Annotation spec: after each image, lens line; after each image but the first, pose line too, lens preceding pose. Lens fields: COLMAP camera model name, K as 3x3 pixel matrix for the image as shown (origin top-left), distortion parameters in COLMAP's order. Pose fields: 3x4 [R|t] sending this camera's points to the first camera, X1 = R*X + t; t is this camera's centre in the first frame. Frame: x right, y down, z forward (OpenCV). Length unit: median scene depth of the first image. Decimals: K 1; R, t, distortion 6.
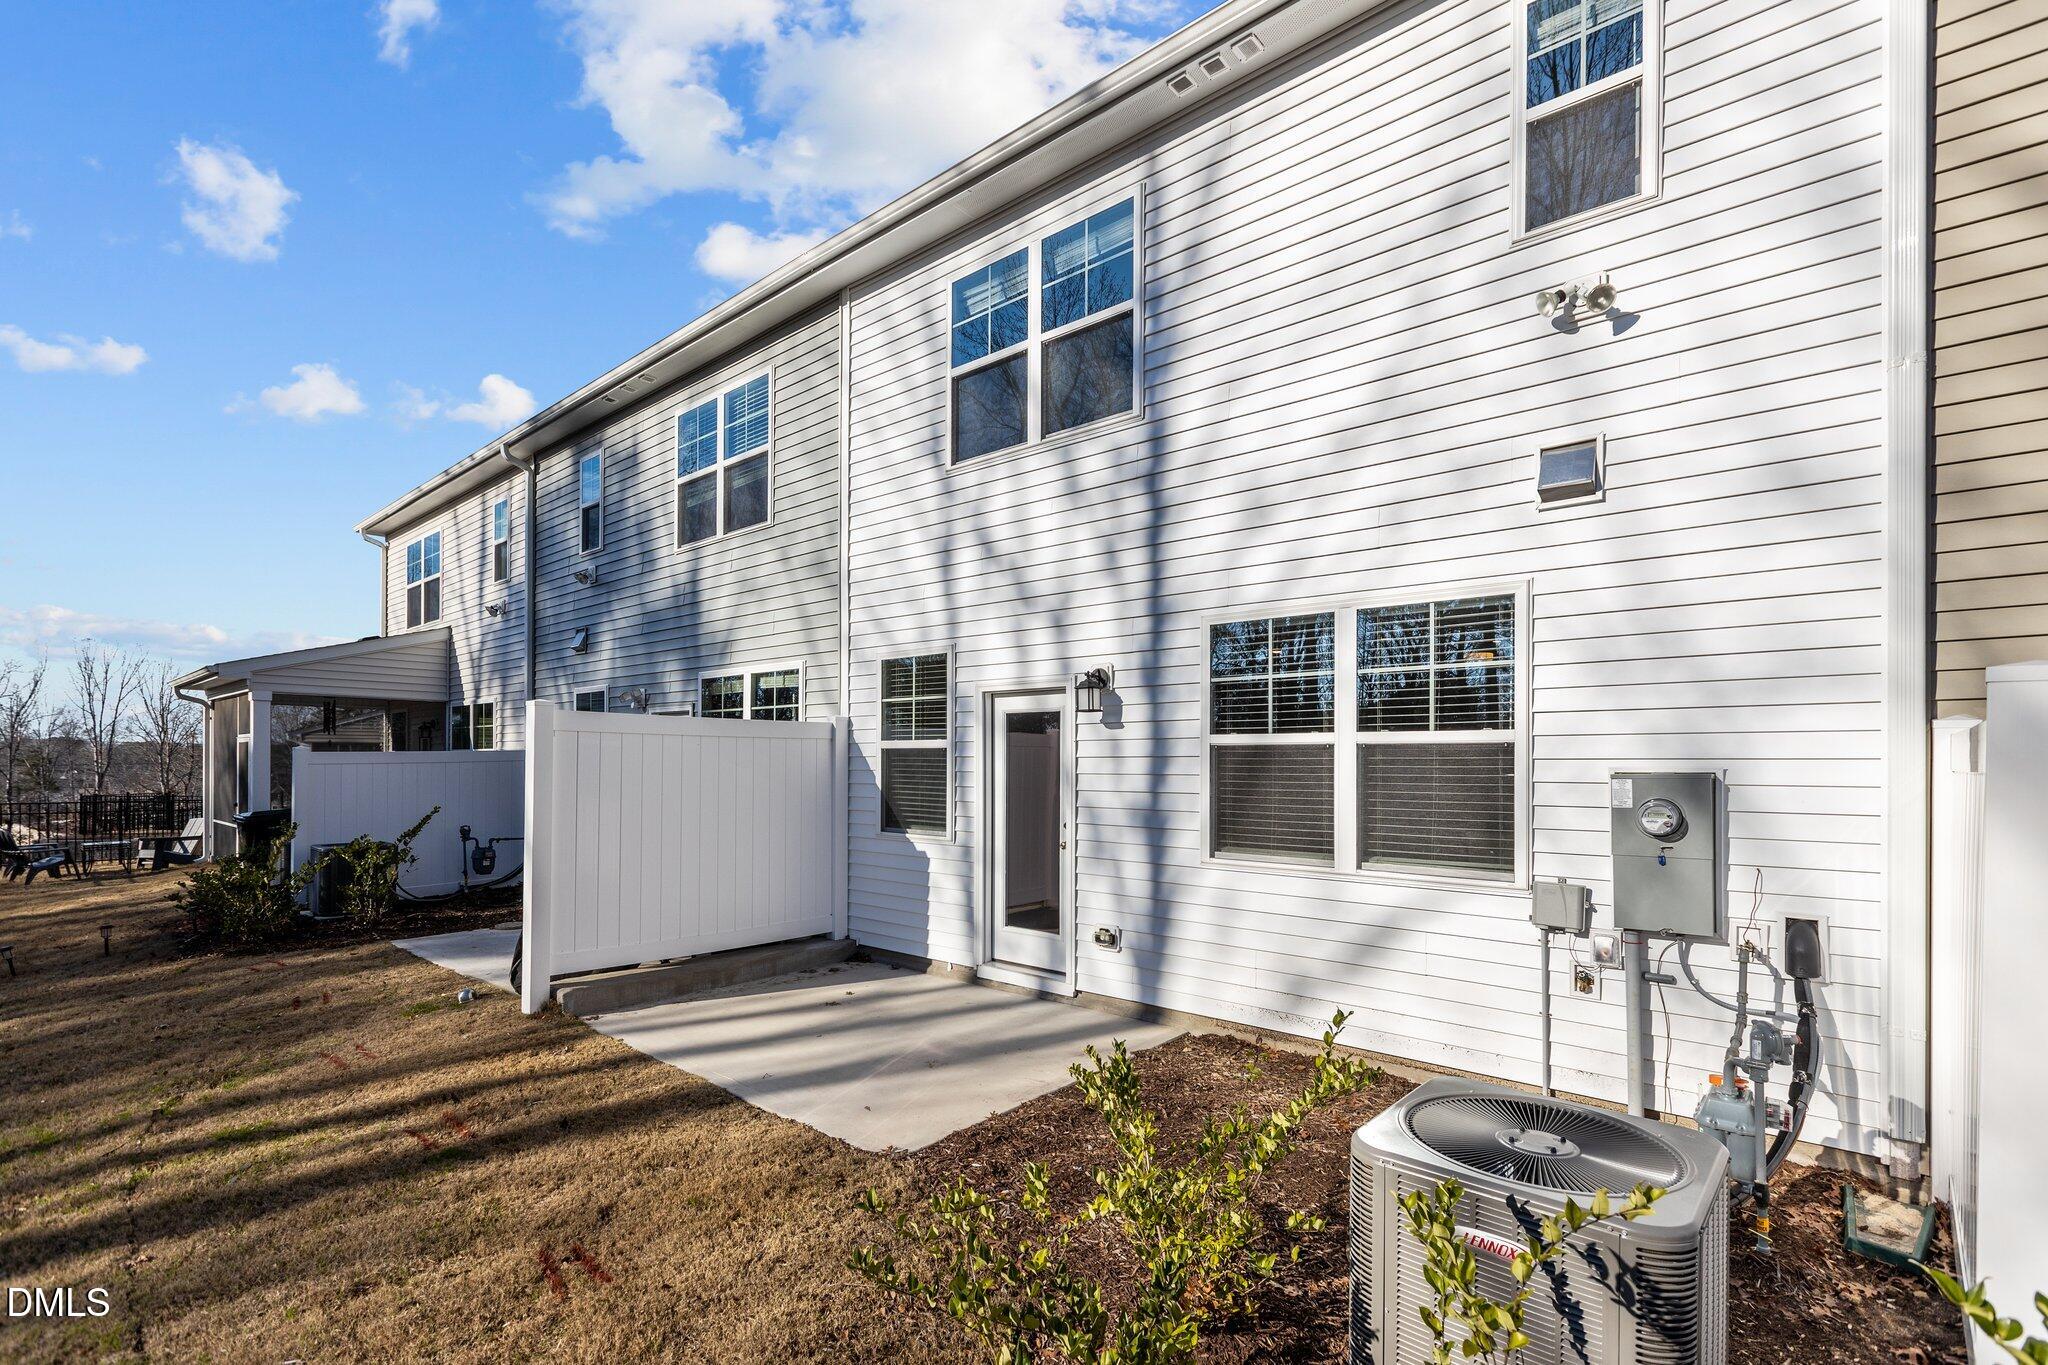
lens RADIAL K [[947.9, 0, 1030.9], [0, 947.9, 760.2], [0, 0, 1]] dist [0.003271, 0.001528]
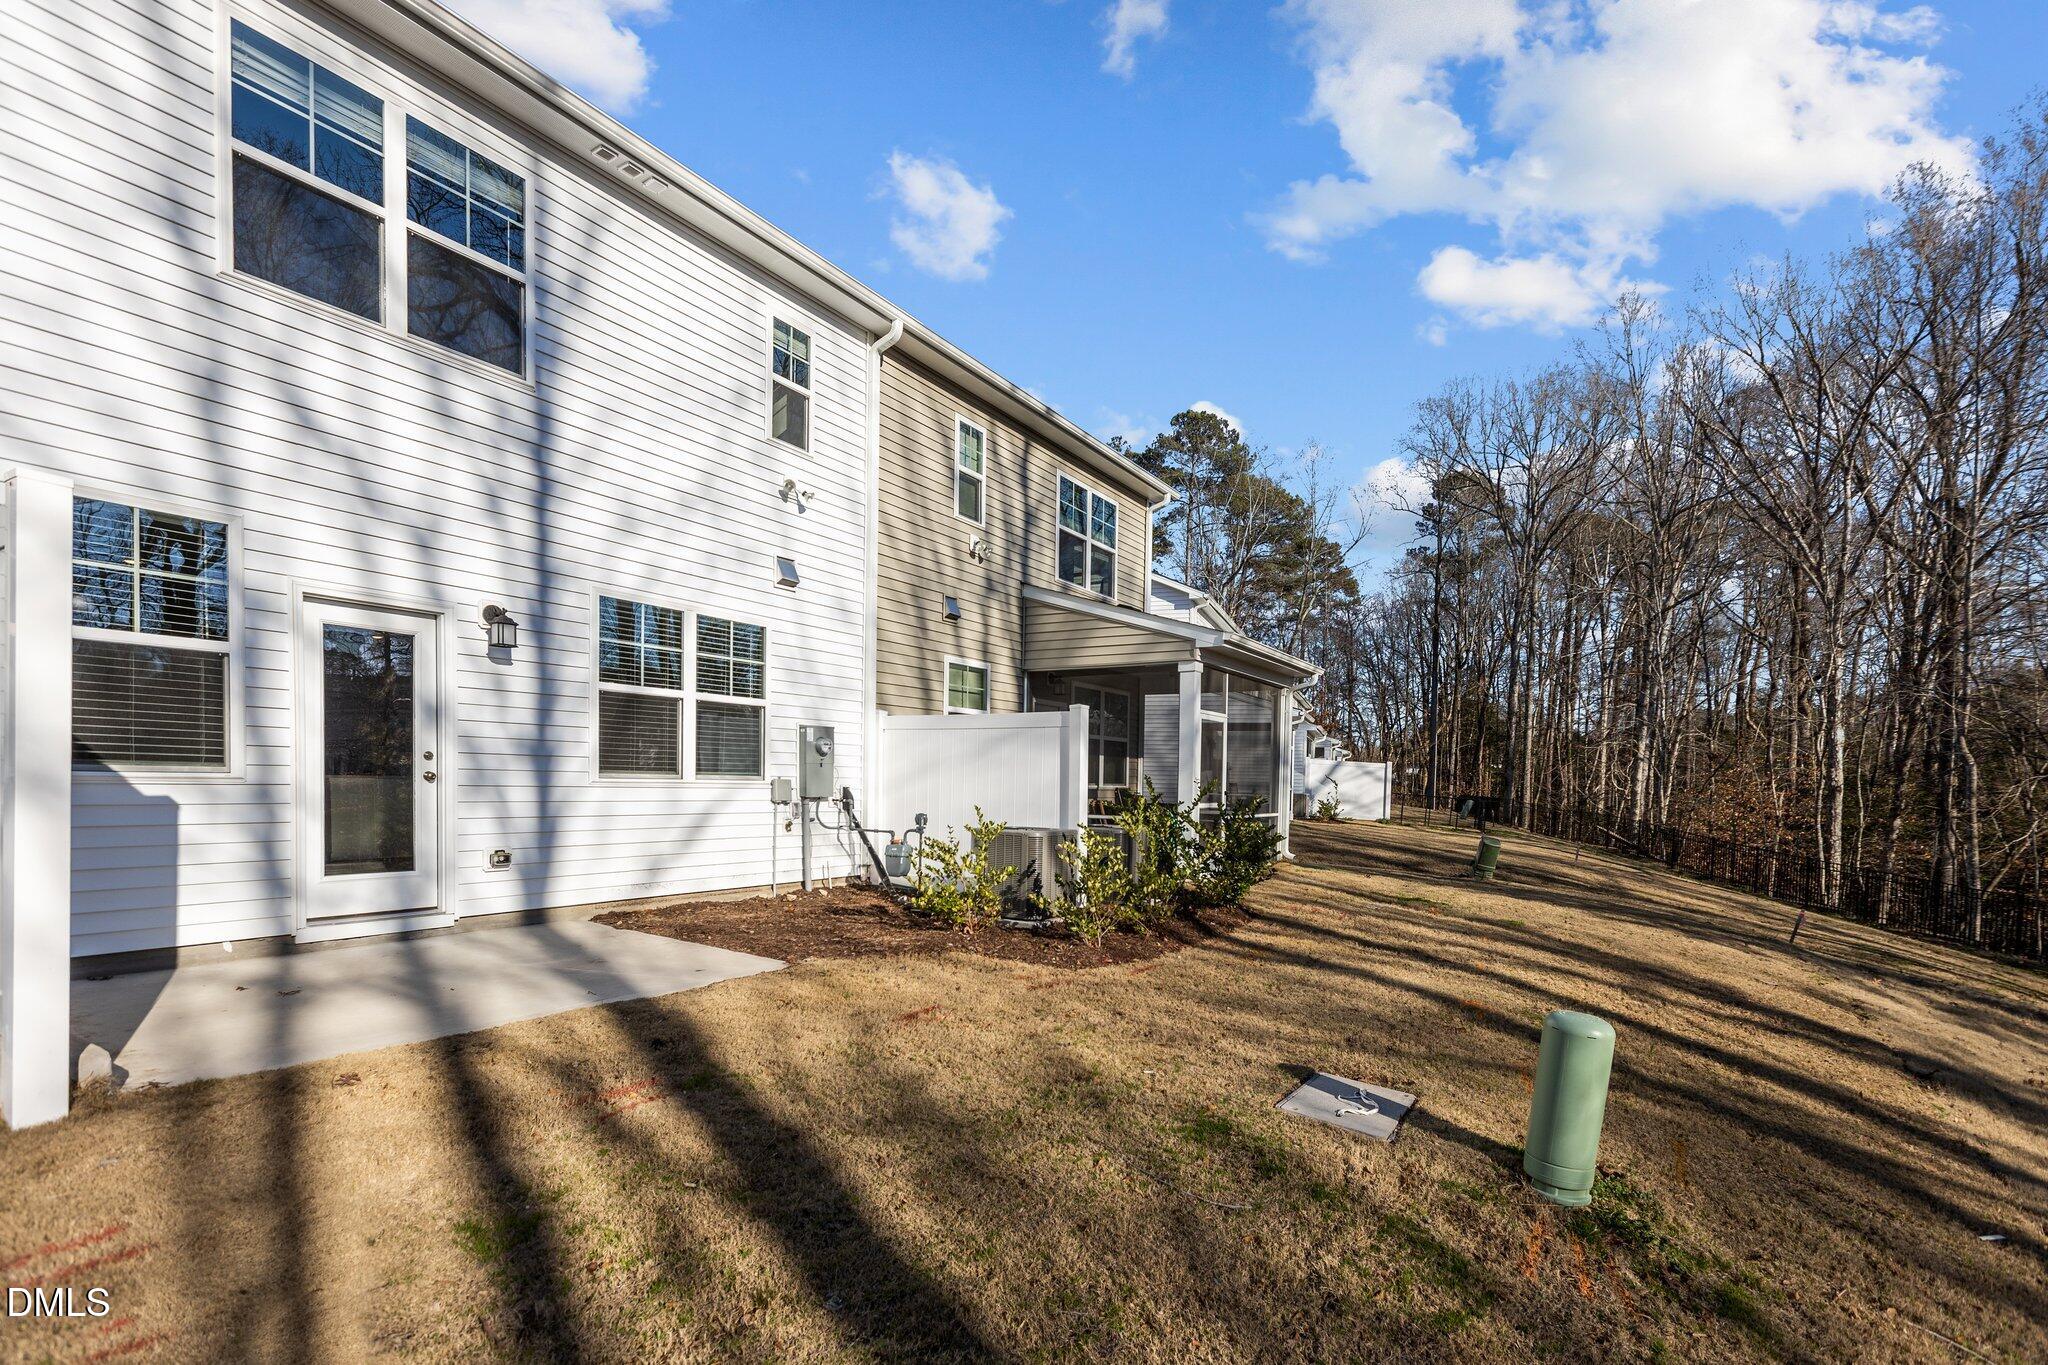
lens RADIAL K [[936.1, 0, 1030.9], [0, 936.1, 805.9], [0, 0, 1]] dist [0.002213, 0.000294]
pose [[-0.151875, -0.036263, 0.987734, -1.024222], [-0.023769, 0.999172, 0.033028, 0.075504], [-0.988114, -0.018461, -0.152611, 0.544288]]
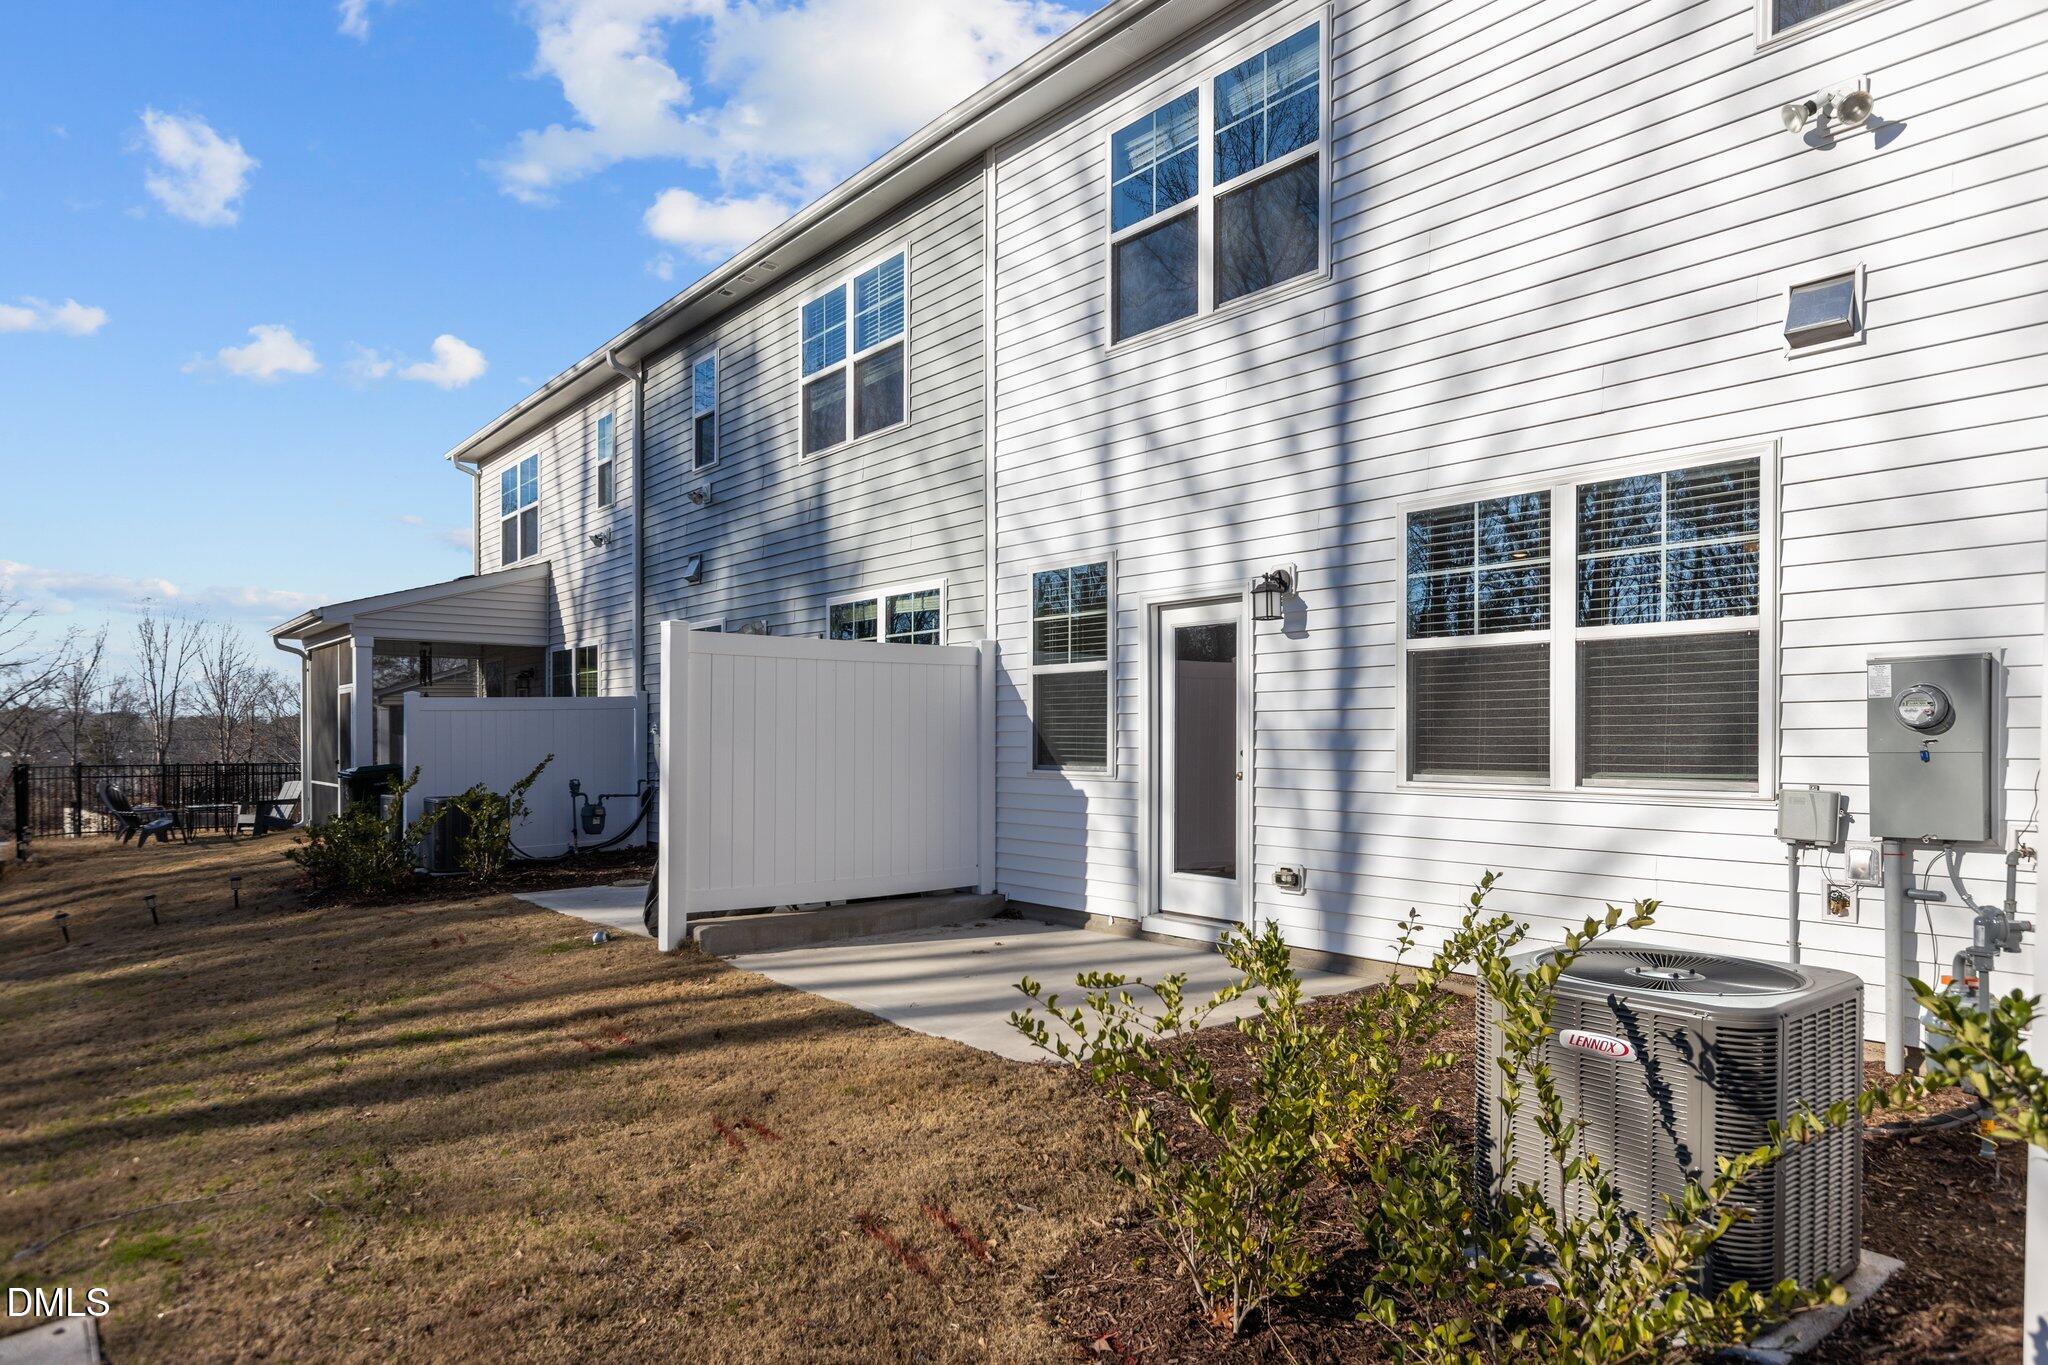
lens RADIAL K [[1255.5, 0, 1015.5], [0, 1255.5, 746.7], [0, 0, 1]] dist [0.004766, 0.000618]
pose [[0.985561, -0.002785, -0.169301, 0.027328], [0.004044, 0.999967, 0.007092, 0.054980], [0.169275, -0.007675, 0.985539, -0.173810]]
